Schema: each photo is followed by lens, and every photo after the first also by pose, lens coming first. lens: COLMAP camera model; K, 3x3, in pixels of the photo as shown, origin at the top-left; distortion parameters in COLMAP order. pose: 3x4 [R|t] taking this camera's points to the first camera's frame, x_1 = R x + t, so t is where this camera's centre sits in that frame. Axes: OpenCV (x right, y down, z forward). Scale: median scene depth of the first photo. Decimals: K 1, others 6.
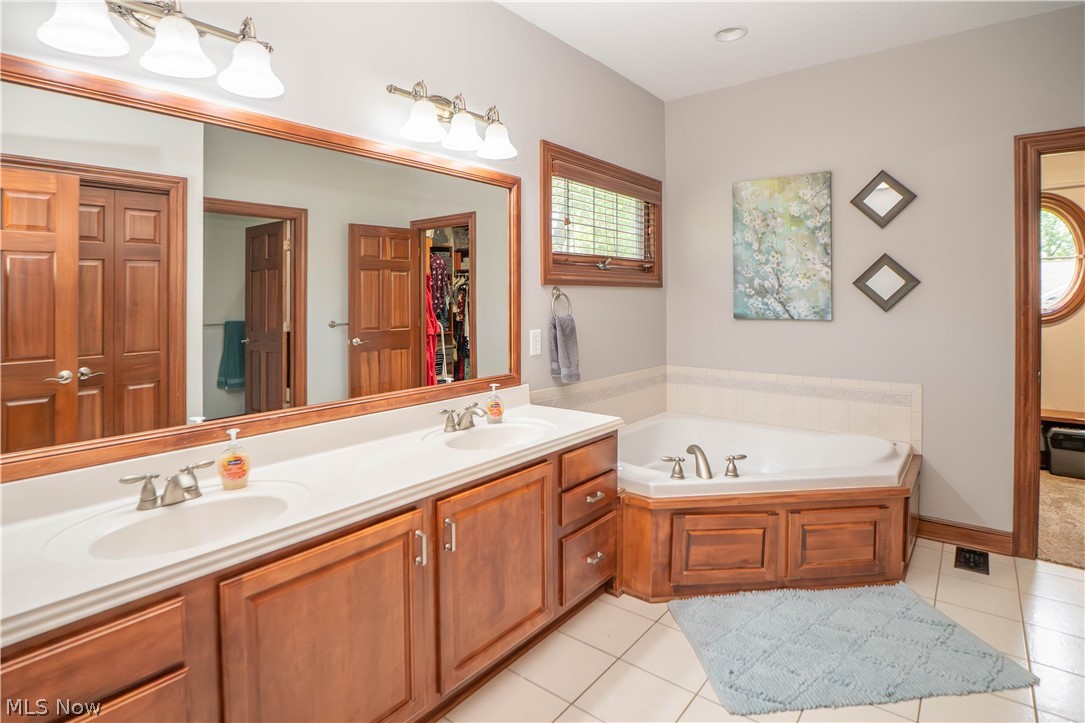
lens RADIAL K [[561.1, 0, 551.9], [0, 561.1, 293.3], [0, 0, 1]] dist [-0.012336, -0.001722]
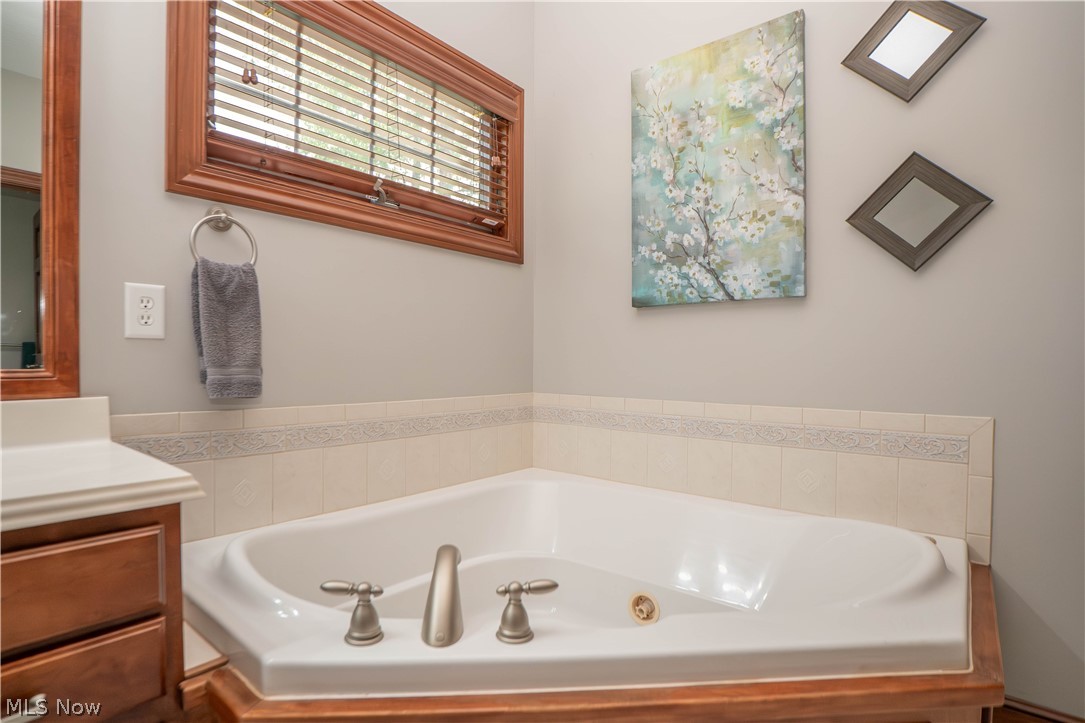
lens RADIAL K [[516.8, 0, 532.9], [0, 516.8, 366.9], [0, 0, 1]] dist [-0.020910, -0.000310]
pose [[0.998708, 0.006830, -0.050363, 0.267086], [-0.006328, 0.999929, 0.010117, 0.107987], [0.050429, -0.009785, 0.998680, 0.499965]]
